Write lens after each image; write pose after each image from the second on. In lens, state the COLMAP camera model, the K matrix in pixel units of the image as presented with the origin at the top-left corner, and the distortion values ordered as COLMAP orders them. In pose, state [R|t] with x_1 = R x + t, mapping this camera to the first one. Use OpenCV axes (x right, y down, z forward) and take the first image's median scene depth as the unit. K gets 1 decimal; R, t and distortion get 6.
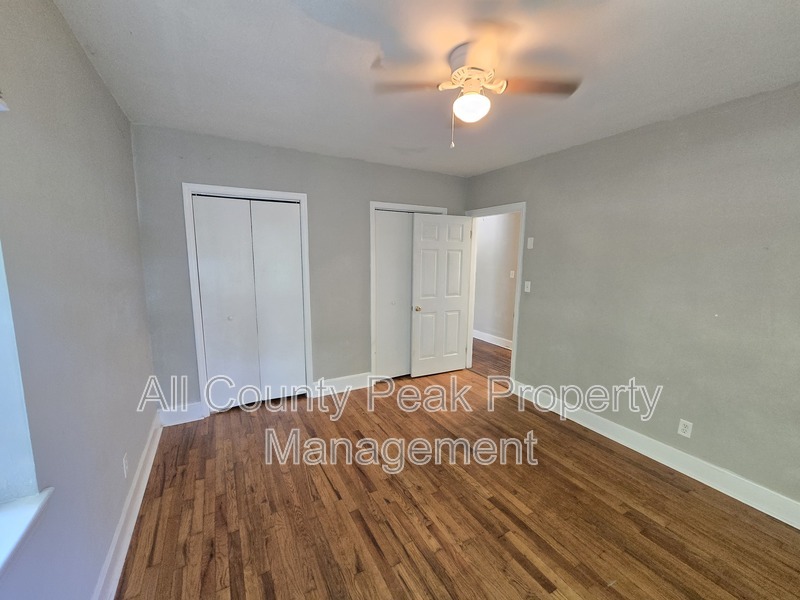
lens RADIAL K [[328.4, 0, 412.1], [0, 328.4, 299.1], [0, 0, 1]] dist [-0.000866, 0.000116]
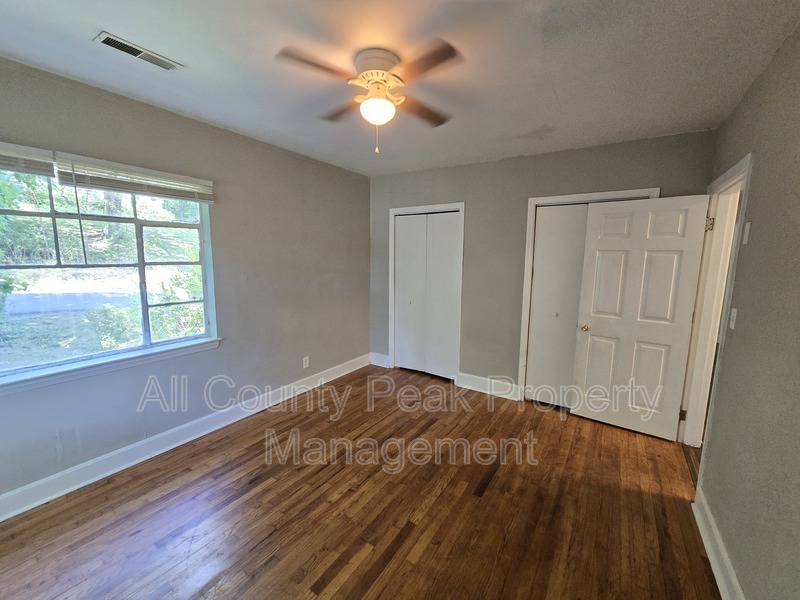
lens RADIAL K [[327.4, 0, 402.1], [0, 327.4, 300.6], [0, 0, 1]] dist [-0.002036, -0.000345]
pose [[0.454136, 0.117872, -0.883101, 0.676698], [-0.131596, 0.989212, 0.064362, -0.036971], [0.881160, 0.086983, 0.464748, 0.362166]]
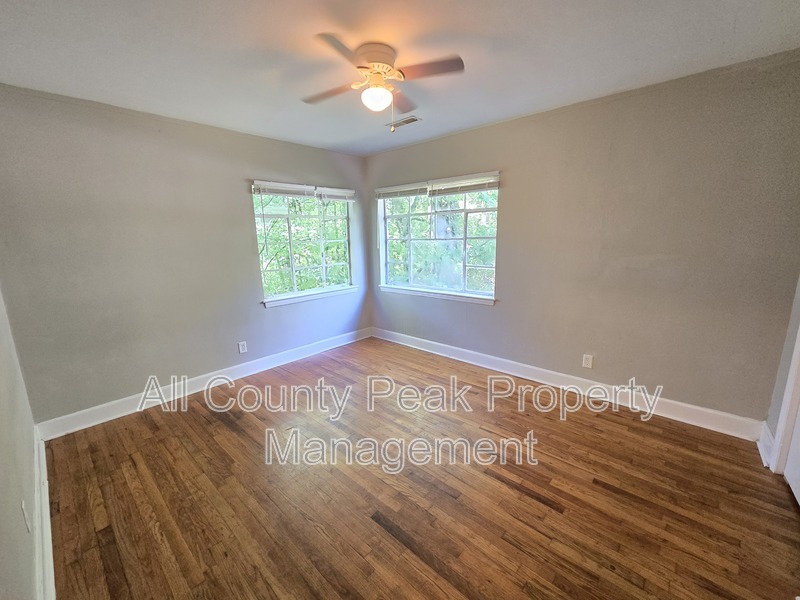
lens RADIAL K [[328.4, 0, 412.1], [0, 328.4, 299.1], [0, 0, 1]] dist [-0.000866, 0.000116]
pose [[-0.944797, 0.065210, -0.321101, 0.272819], [-0.041283, 0.948494, 0.314094, -0.157707], [0.325044, 0.310012, -0.893442, 1.312441]]
